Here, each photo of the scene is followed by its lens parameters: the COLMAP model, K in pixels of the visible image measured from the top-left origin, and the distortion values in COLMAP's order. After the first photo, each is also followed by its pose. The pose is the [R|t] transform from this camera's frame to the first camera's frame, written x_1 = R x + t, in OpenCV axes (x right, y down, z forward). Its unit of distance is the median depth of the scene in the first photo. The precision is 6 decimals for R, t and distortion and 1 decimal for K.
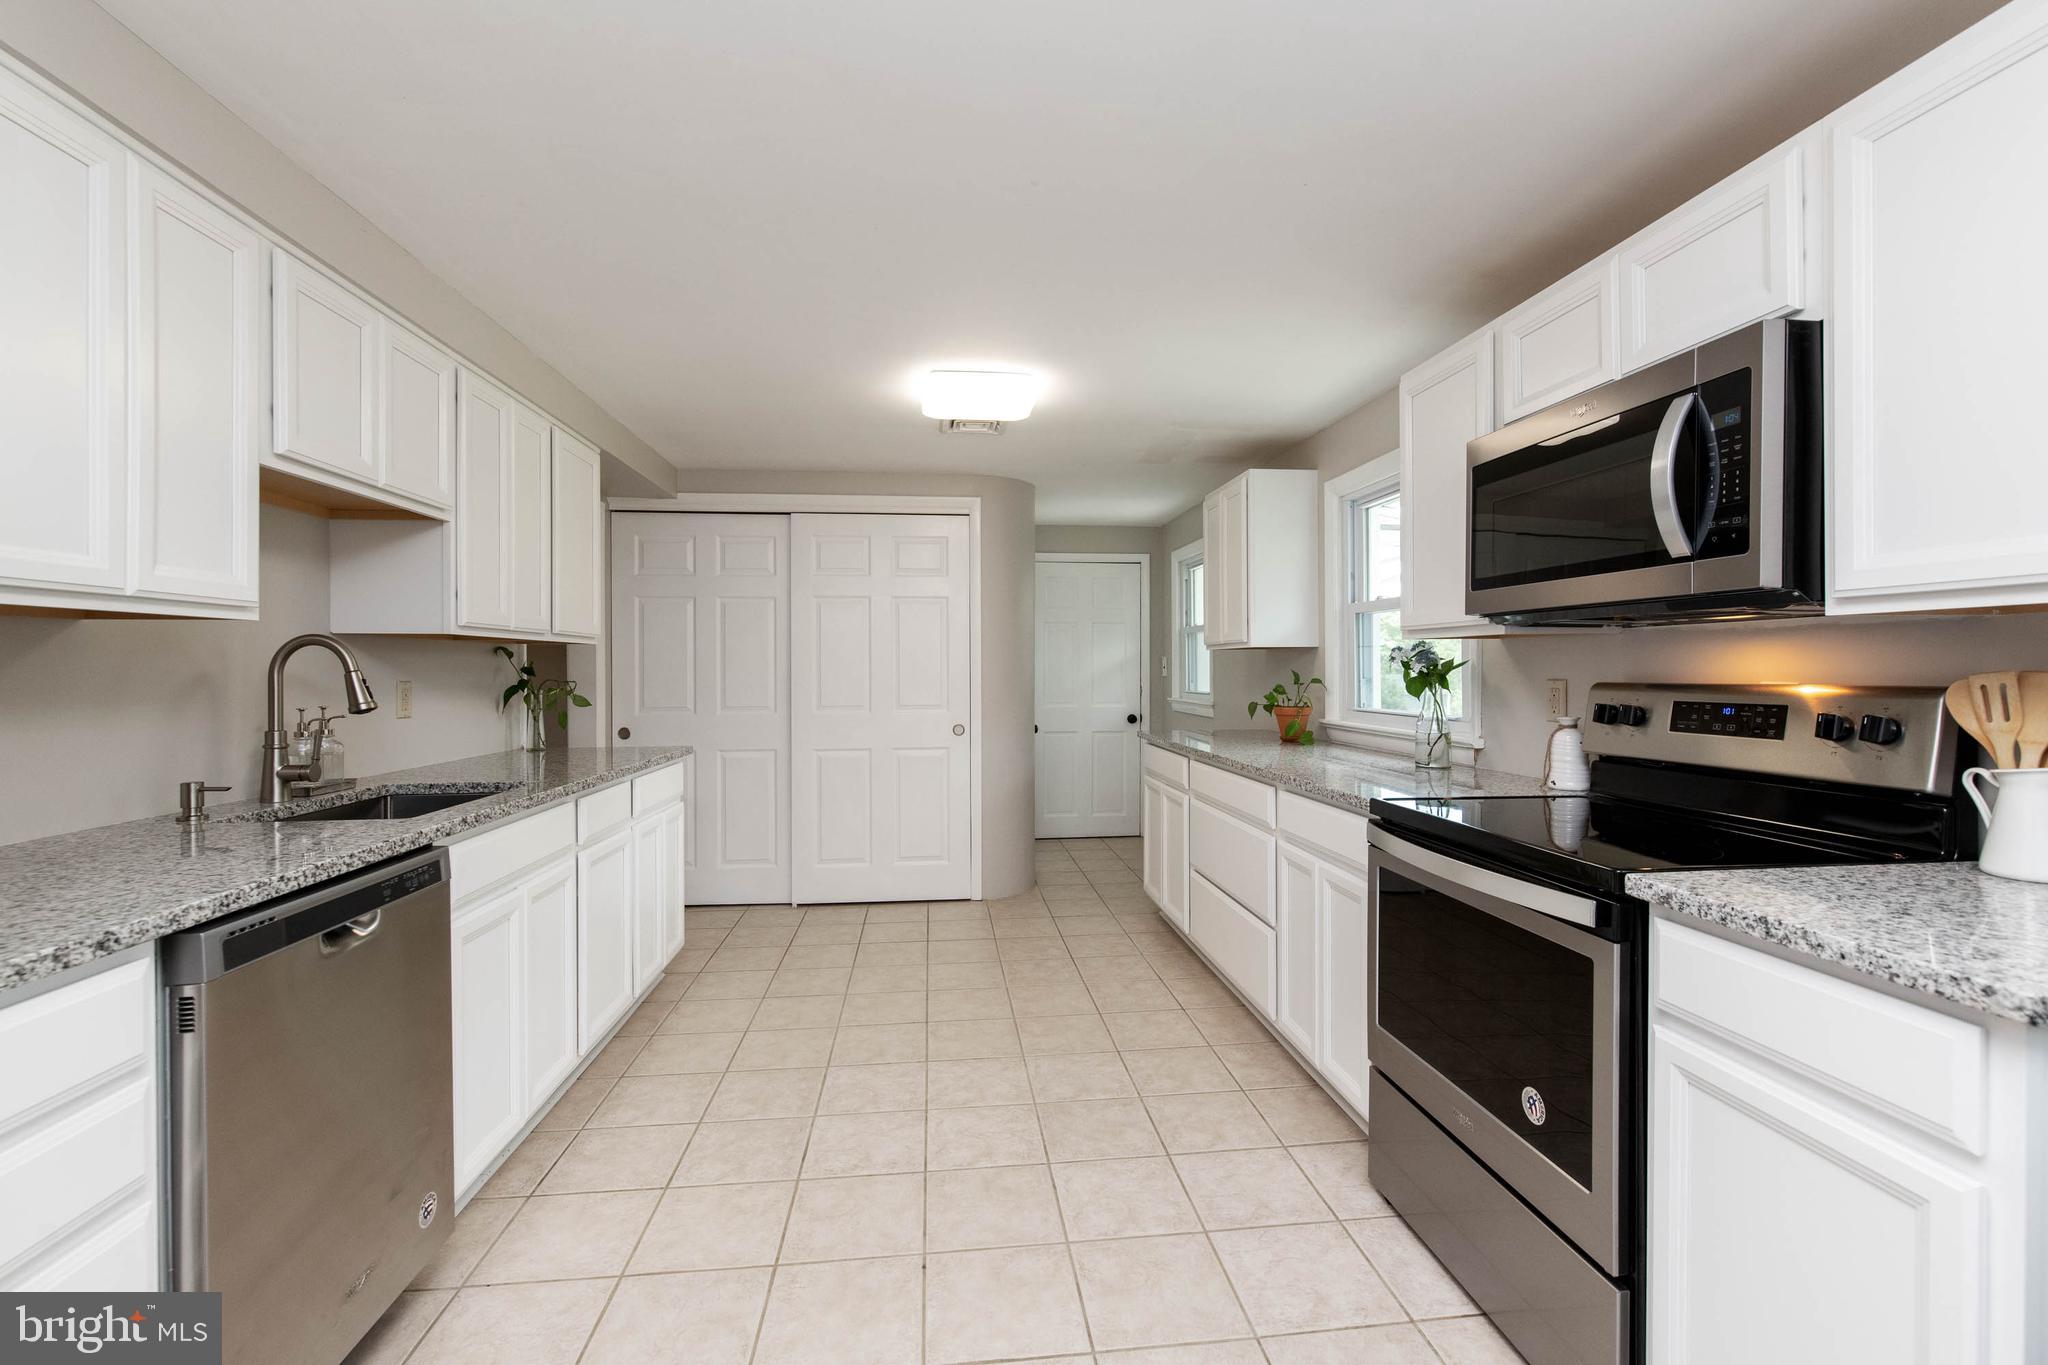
lens RADIAL K [[889.4, 0, 1035.7], [0, 889.4, 677.4], [0, 0, 1]] dist [0.000403, 0.000079]
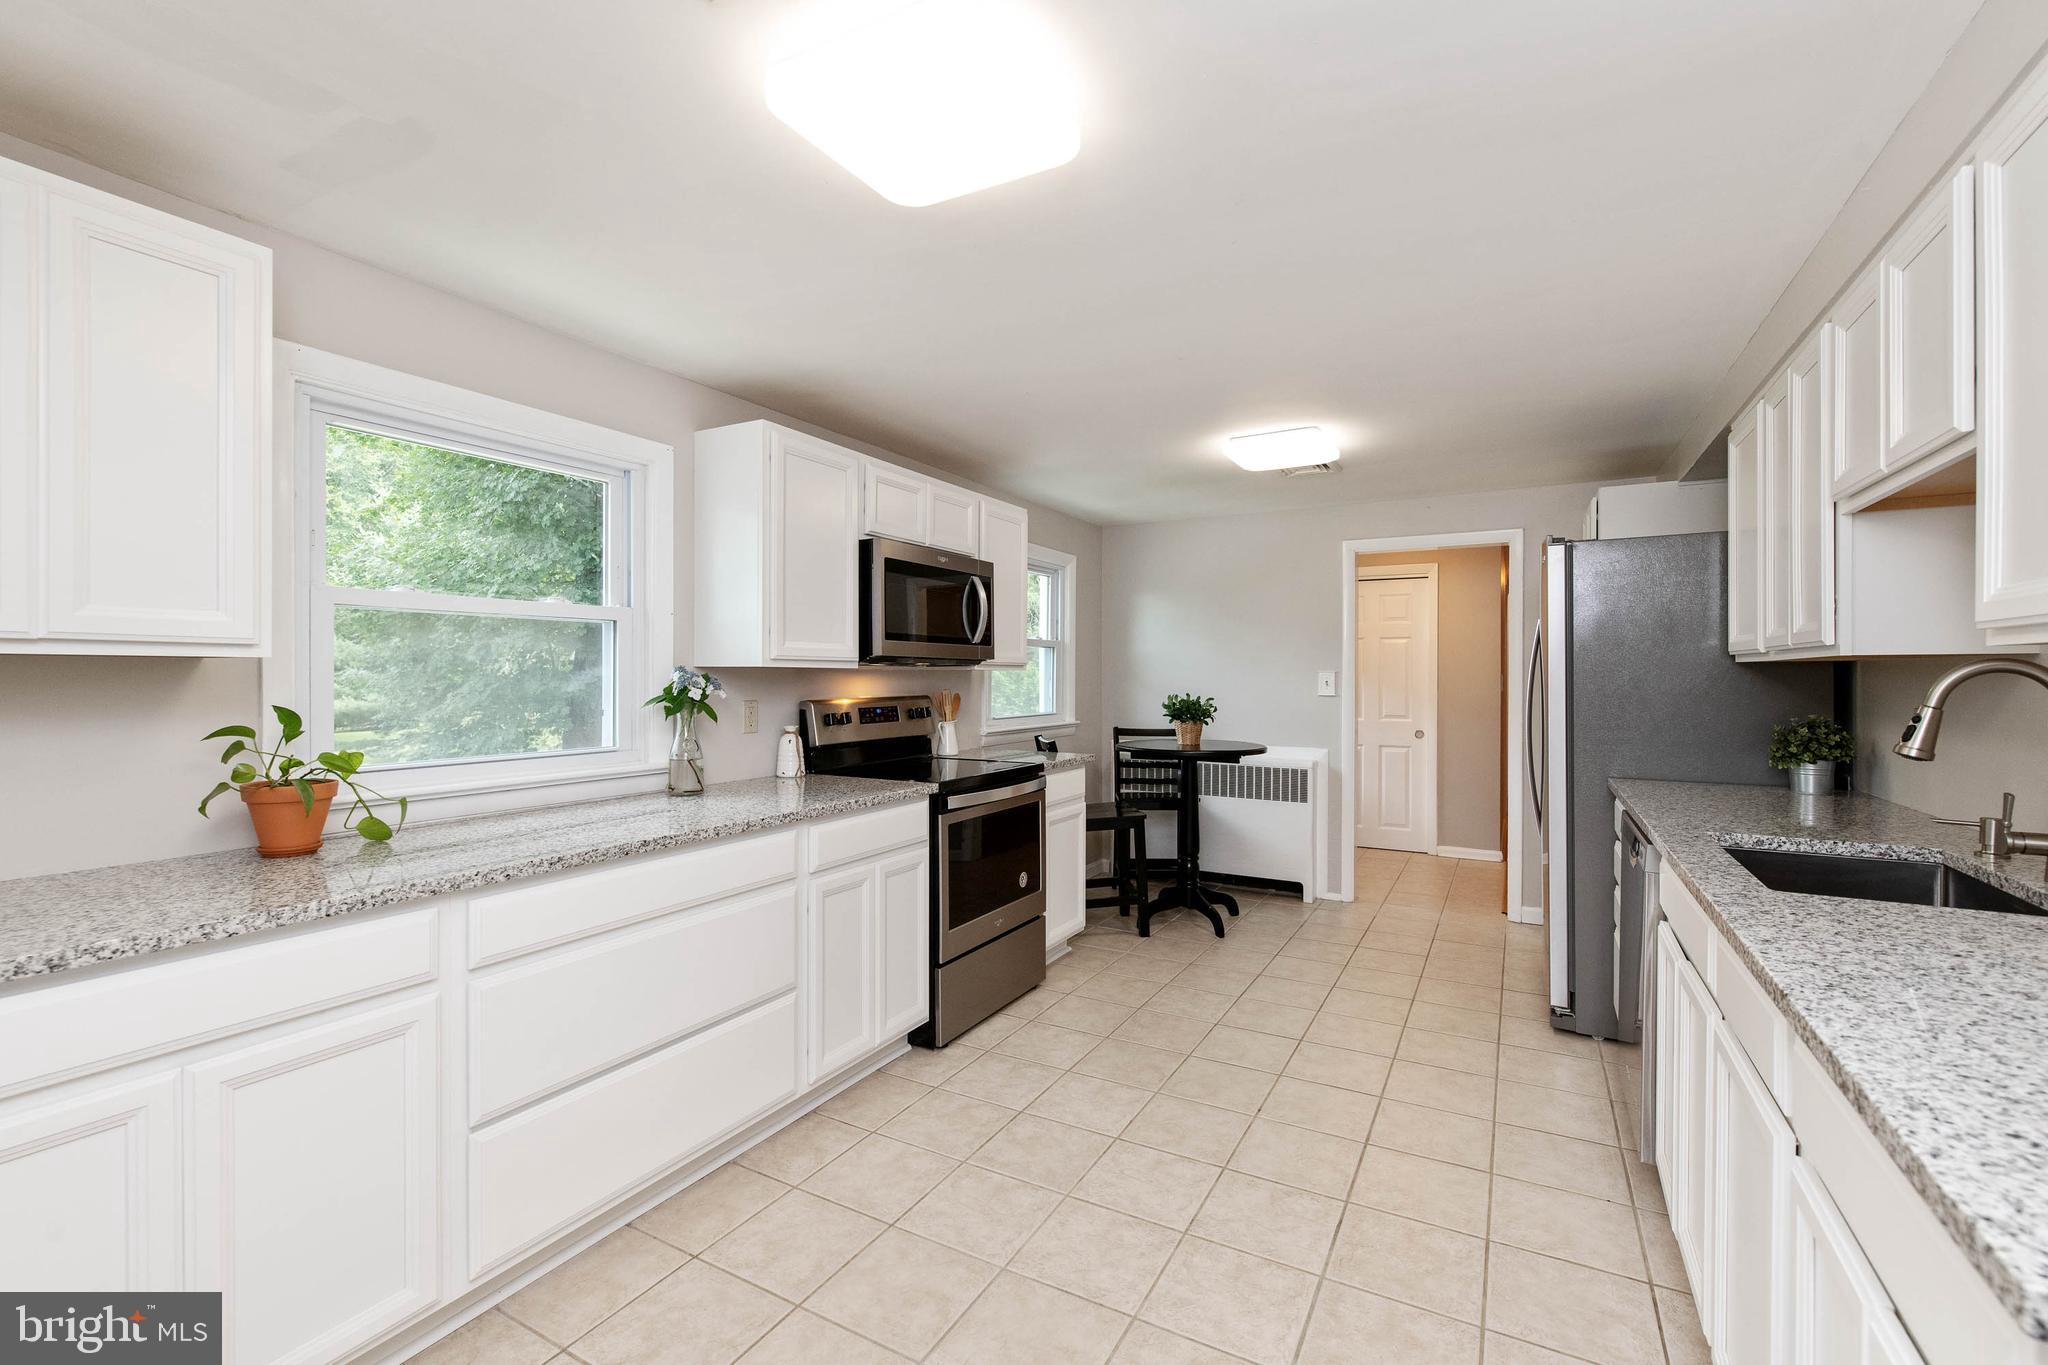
lens RADIAL K [[881.5, 0, 1028.7], [0, 881.5, 671.0], [0, 0, 1]] dist [0.001340, -0.000246]
pose [[-0.811654, 0.005399, 0.584114, -0.527630], [0.006677, 0.999978, 0.000036, -0.039482], [-0.584101, 0.003929, -0.811672, 1.897631]]
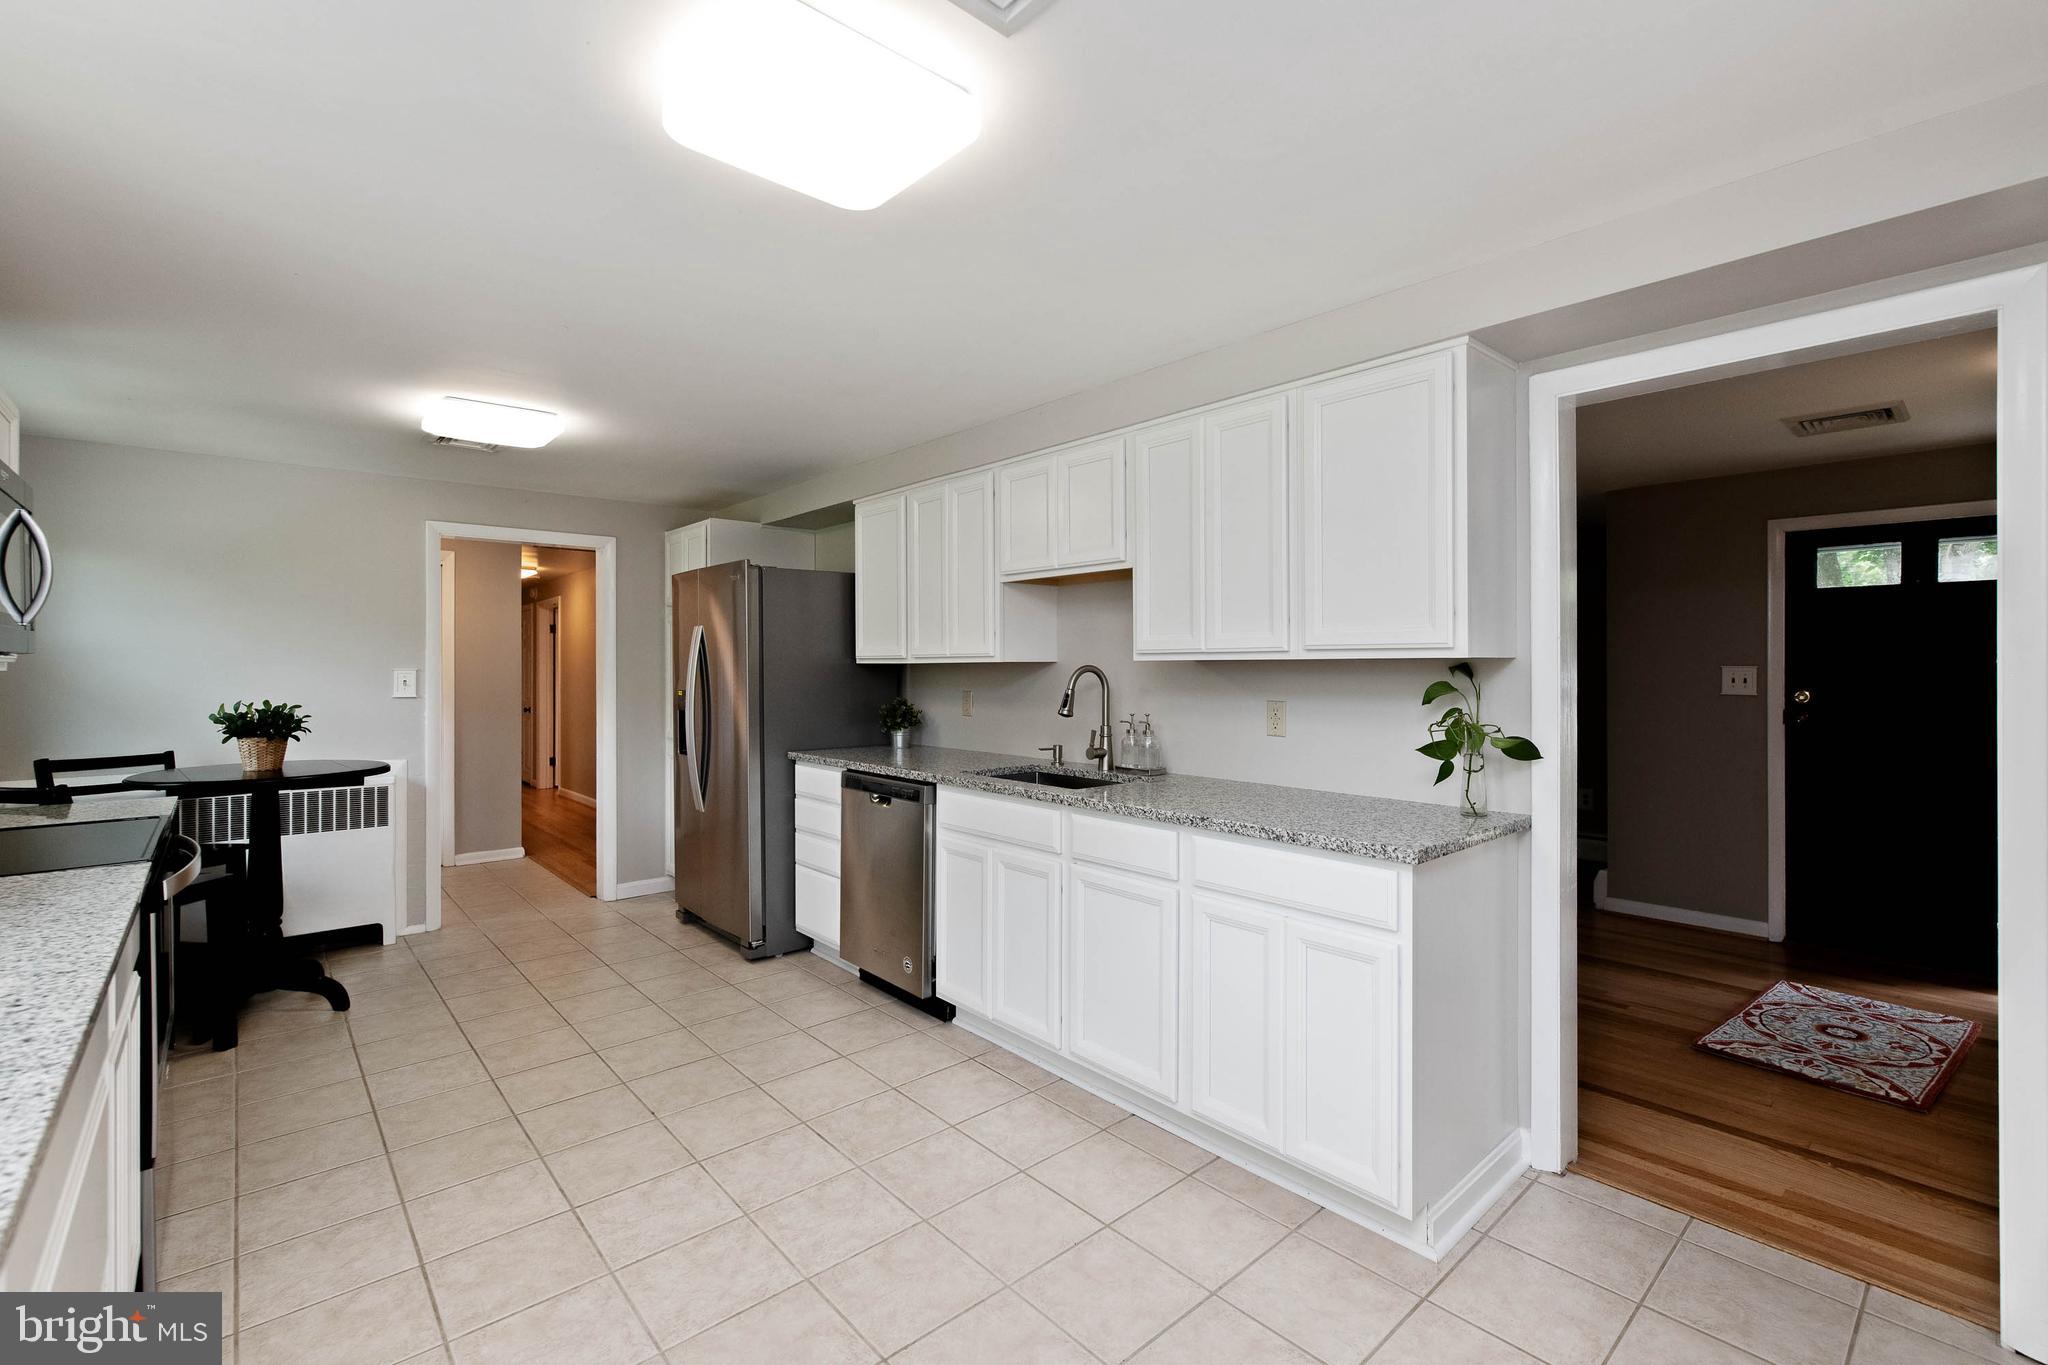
lens RADIAL K [[896.7, 0, 1044.1], [0, 896.7, 663.6], [0, 0, 1]] dist [-0.000170, -0.000274]
pose [[-0.815720, 0.004804, -0.578428, 0.154348], [0.000570, 0.999972, 0.007501, -0.059222], [0.578447, 0.005789, -0.815699, 2.034379]]
